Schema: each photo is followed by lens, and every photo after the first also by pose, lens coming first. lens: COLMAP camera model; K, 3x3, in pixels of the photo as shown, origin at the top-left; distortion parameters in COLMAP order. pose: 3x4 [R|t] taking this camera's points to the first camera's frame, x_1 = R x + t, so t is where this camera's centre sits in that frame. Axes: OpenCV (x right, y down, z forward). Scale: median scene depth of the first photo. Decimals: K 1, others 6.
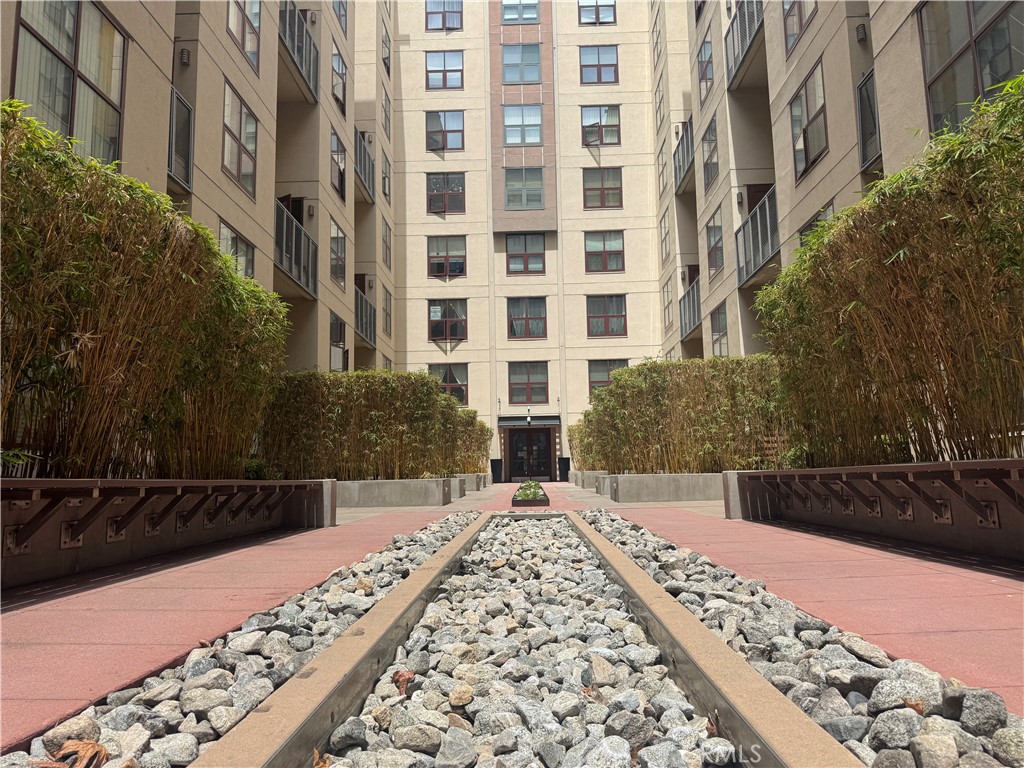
lens RADIAL K [[730.8, 0, 511.3], [0, 730.8, 383.4], [0, 0, 1]] dist [0.045703, -0.014263]
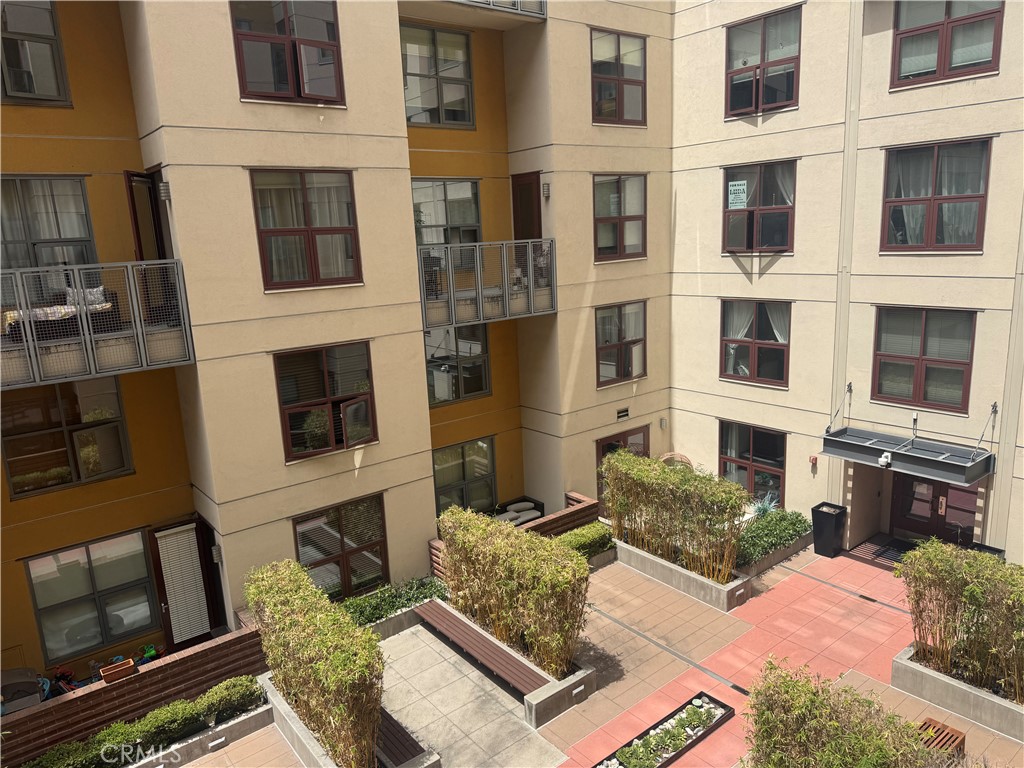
lens RADIAL K [[730.8, 0, 516.0], [0, 730.8, 384.1], [0, 0, 1]] dist [0.045703, -0.014263]
pose [[0.649903, 0.150650, -0.744937, 0.192056], [0.128881, 0.944117, 0.303369, -0.146105], [0.749010, -0.293168, 0.594169, 0.550400]]
